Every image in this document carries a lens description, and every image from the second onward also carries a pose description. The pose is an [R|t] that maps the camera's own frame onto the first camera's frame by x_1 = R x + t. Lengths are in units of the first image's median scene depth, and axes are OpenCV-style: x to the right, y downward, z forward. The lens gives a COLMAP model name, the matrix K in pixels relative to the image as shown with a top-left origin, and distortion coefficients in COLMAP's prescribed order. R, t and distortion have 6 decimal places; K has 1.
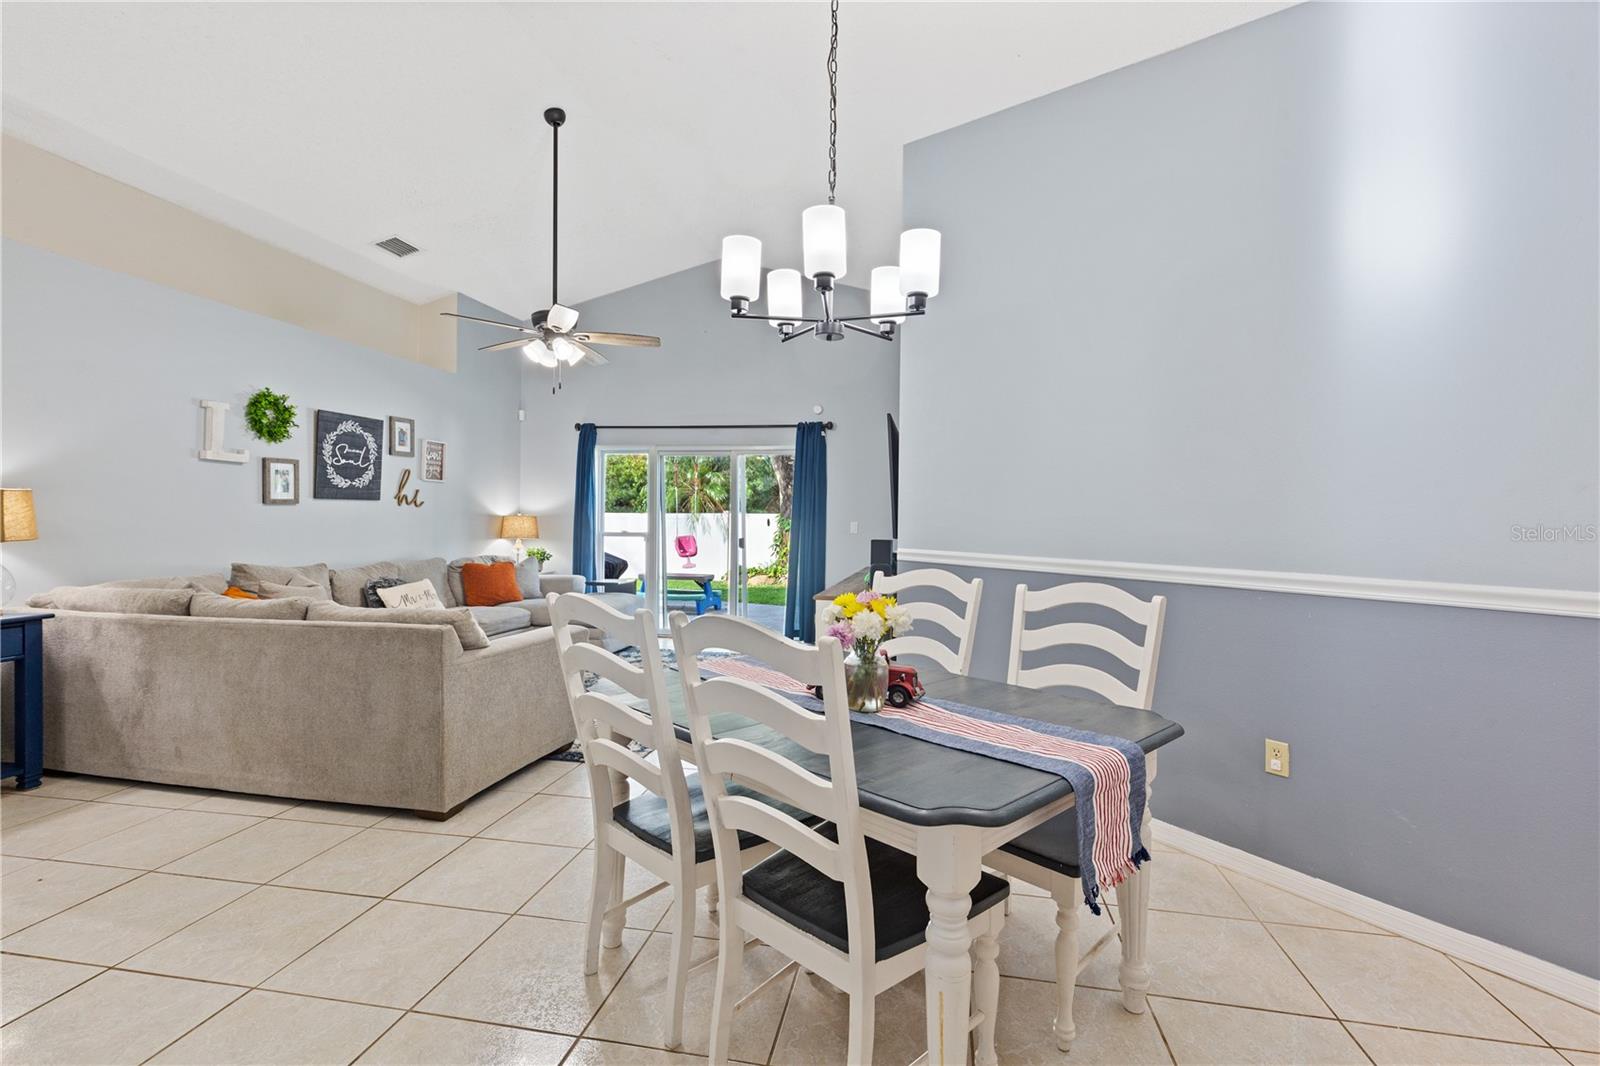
lens RADIAL K [[725.9, 0, 807.0], [0, 725.9, 528.0], [0, 0, 1]] dist [-0.000604, 0.000097]
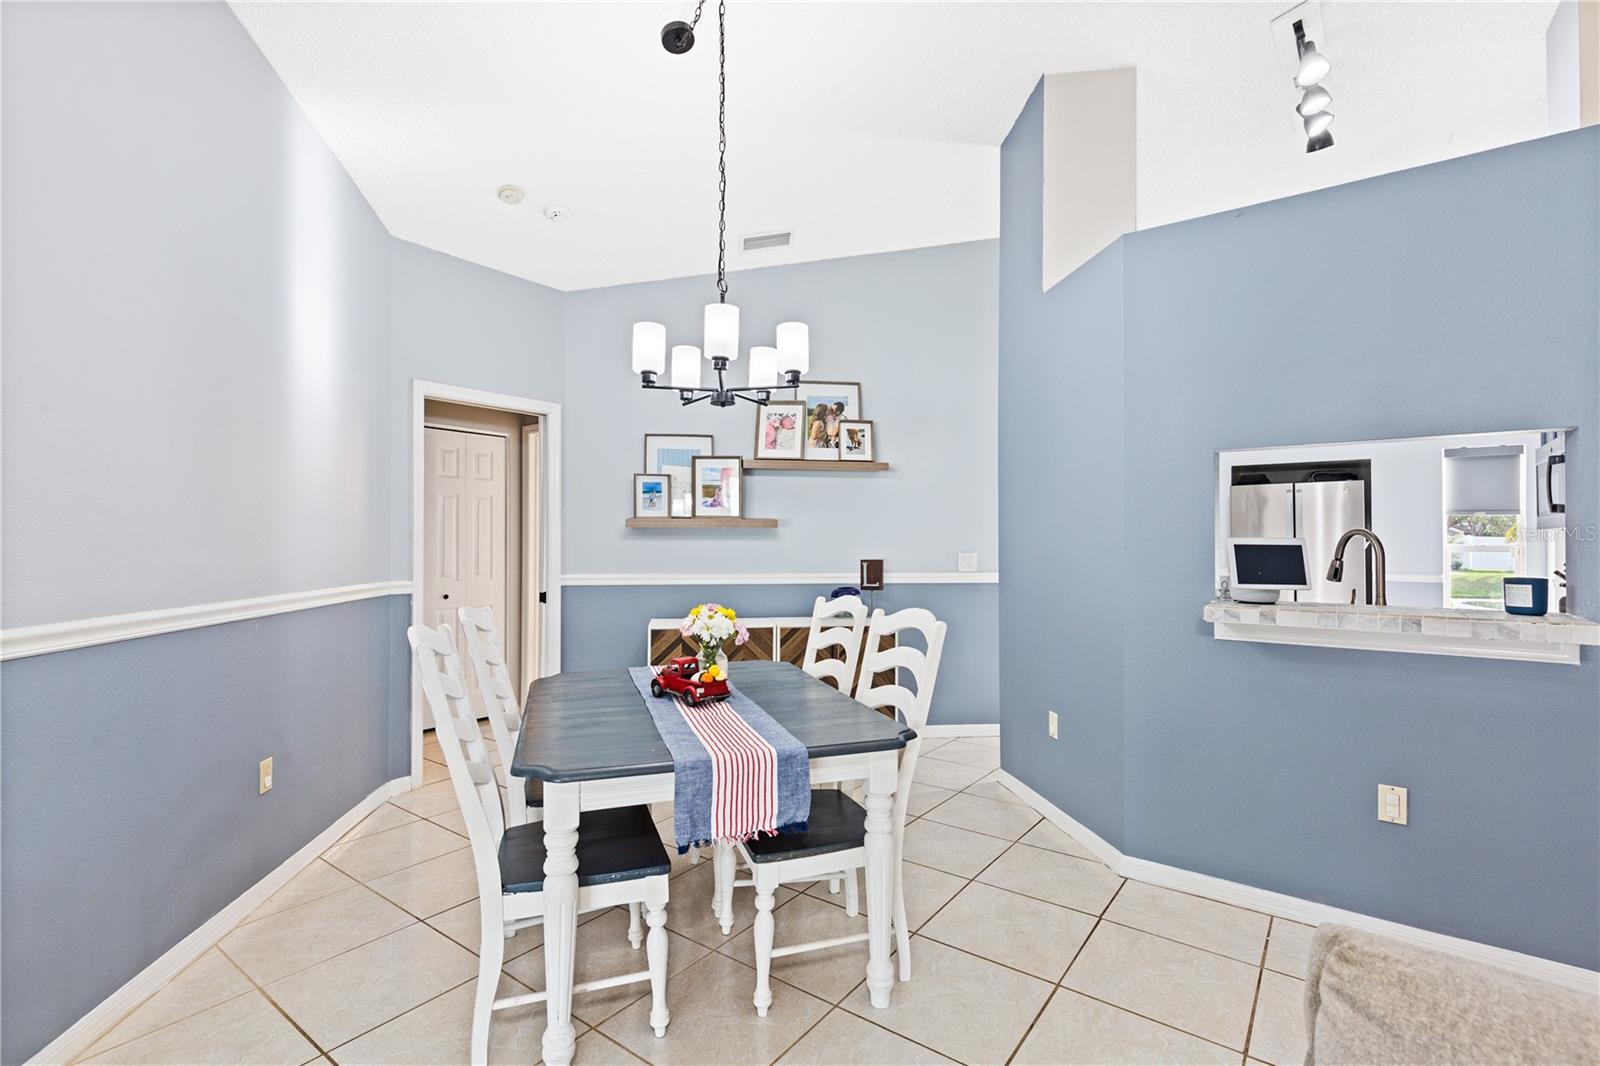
lens RADIAL K [[732.8, 0, 796.8], [0, 732.8, 537.8], [0, 0, 1]] dist [-0.002029, 0.000018]
pose [[-0.891696, -0.008491, 0.452554, -0.218588], [-0.002013, 0.999889, 0.014795, -0.016447], [-0.452629, 0.012281, -0.891614, 0.721987]]
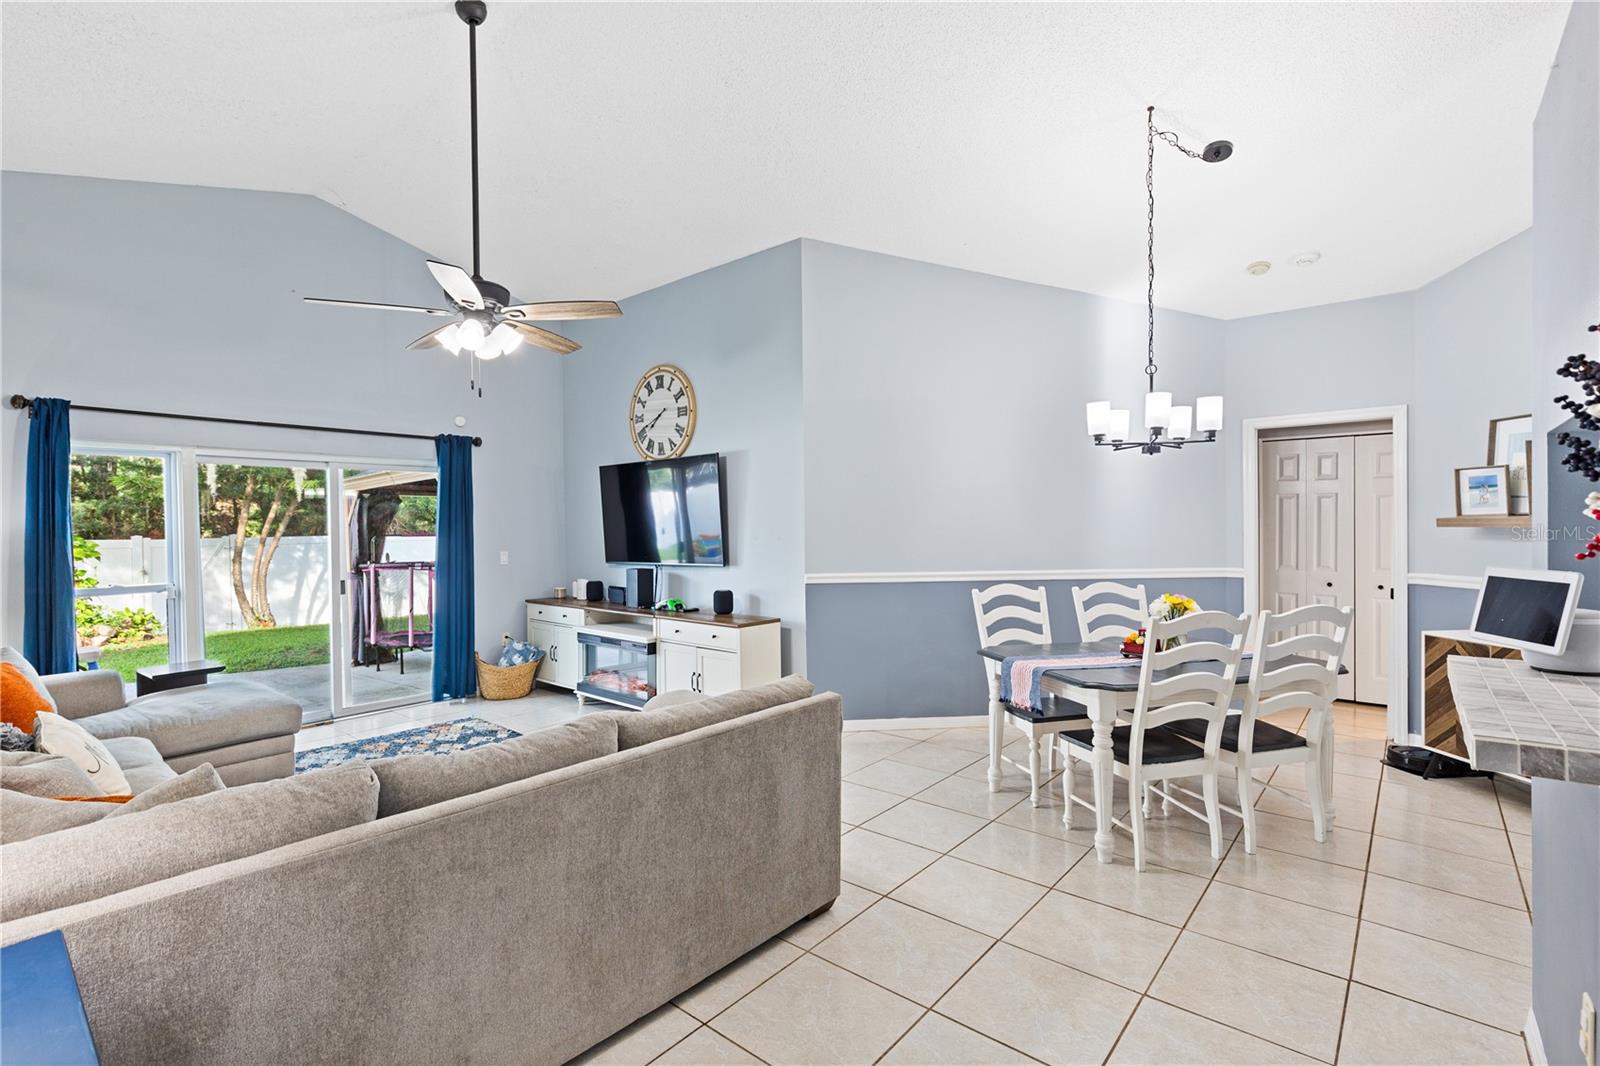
lens RADIAL K [[725.9, 0, 807.0], [0, 725.9, 528.0], [0, 0, 1]] dist [-0.000604, 0.000097]
pose [[0.504301, -0.019651, 0.863304, -0.664263], [0.030999, 0.999509, 0.004643, -0.038173], [-0.862971, 0.024420, 0.504663, 0.289155]]
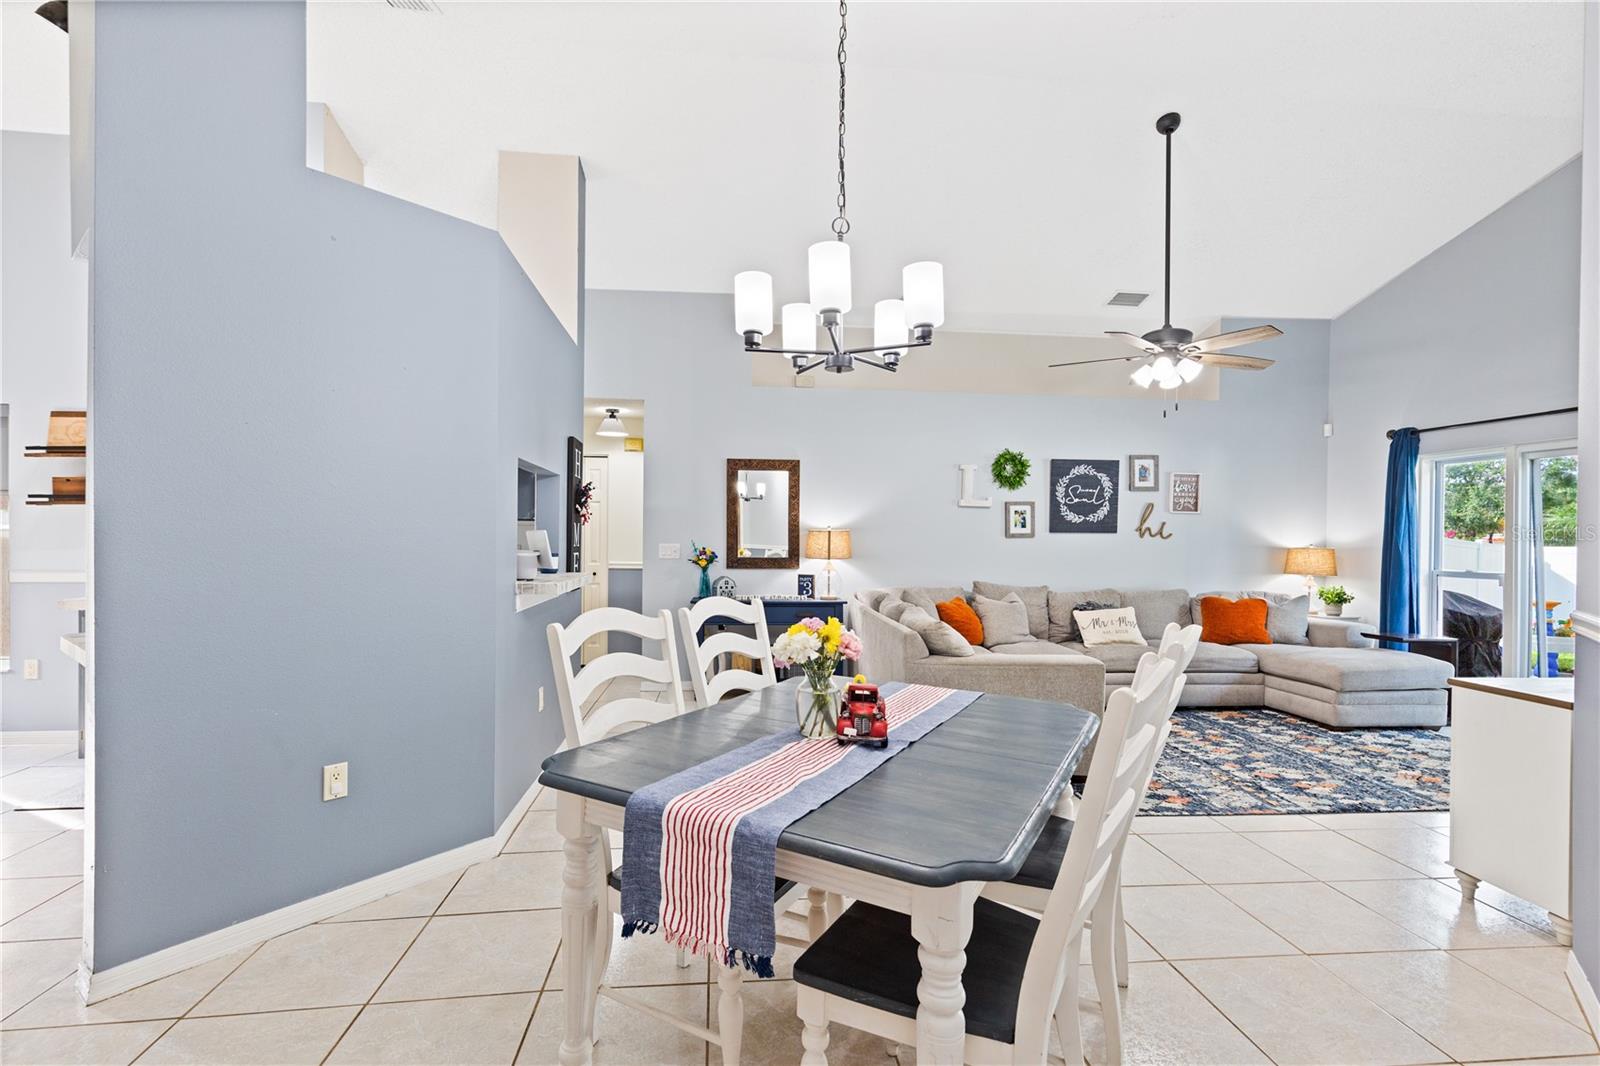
lens RADIAL K [[732.8, 0, 796.8], [0, 732.8, 537.8], [0, 0, 1]] dist [-0.002029, 0.000018]
pose [[0.267584, -0.010408, -0.963478, 0.360469], [-0.023255, 0.999581, -0.017257, -0.000549], [0.963254, 0.027024, 0.267230, 0.241802]]
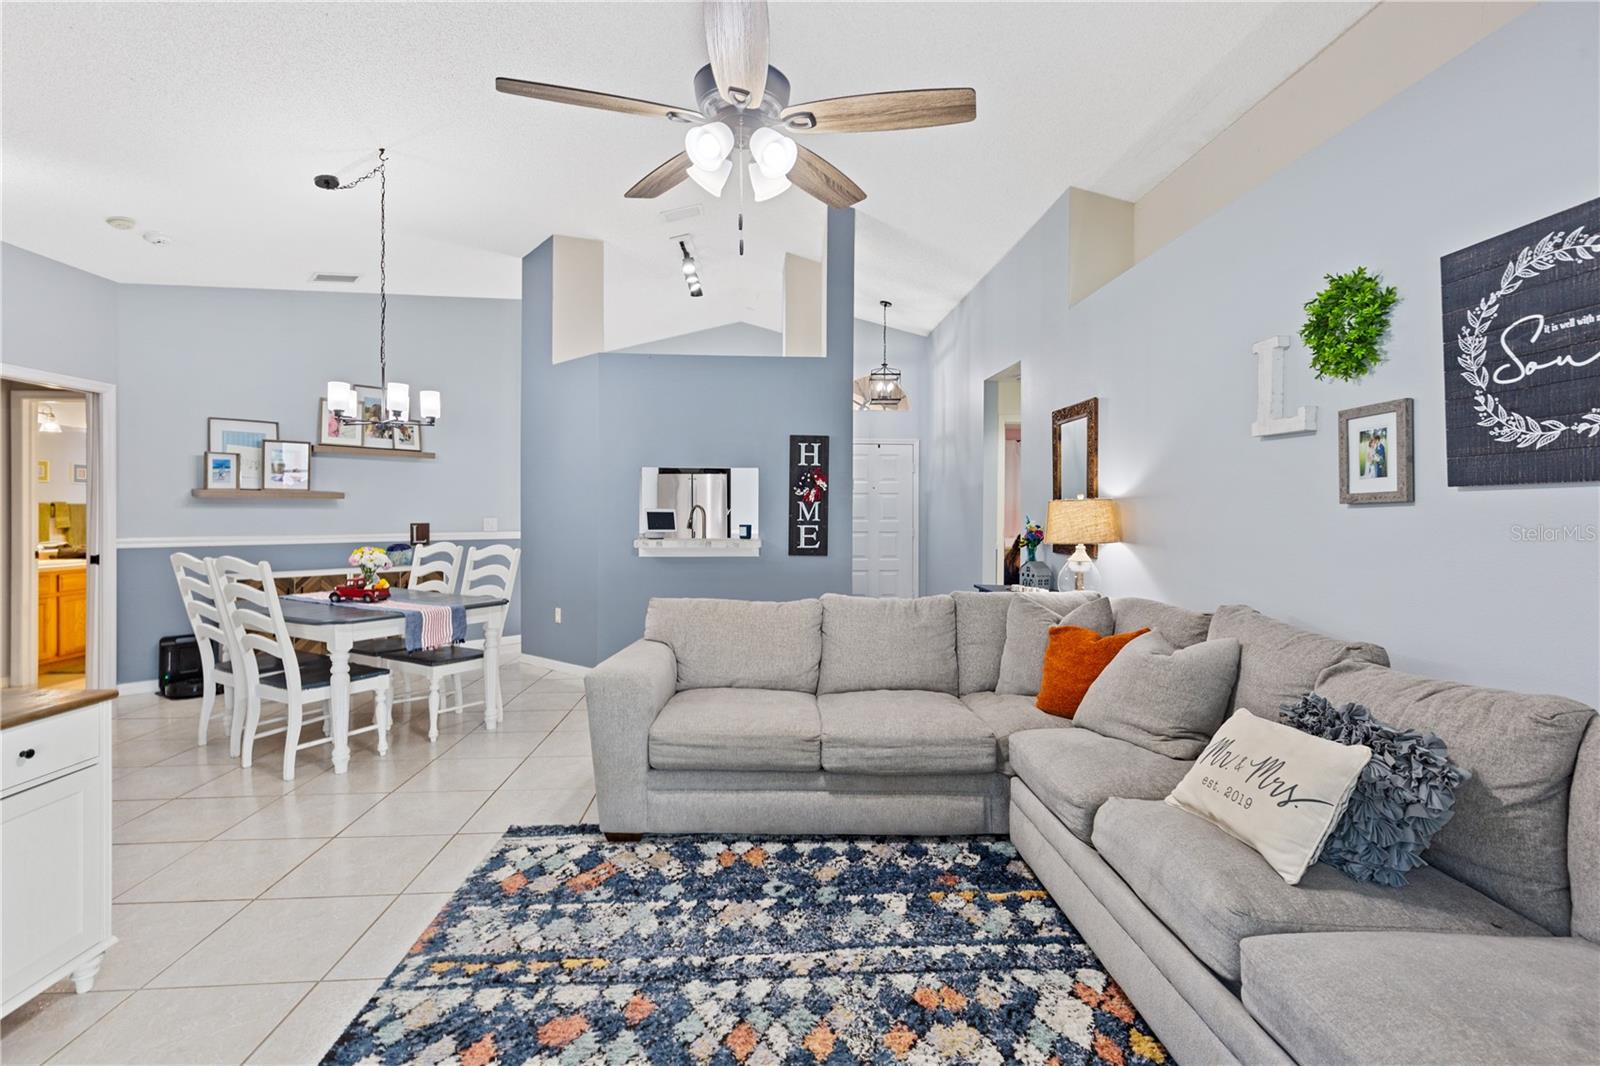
lens RADIAL K [[751.4, 0, 799.3], [0, 751.4, 515.2], [0, 0, 1]] dist [0.003554, 0.000650]
pose [[-0.973842, -0.011868, -0.226915, -0.225291], [-0.016894, 0.999653, 0.020219, -0.024929], [0.226596, 0.023524, -0.973705, 1.208094]]
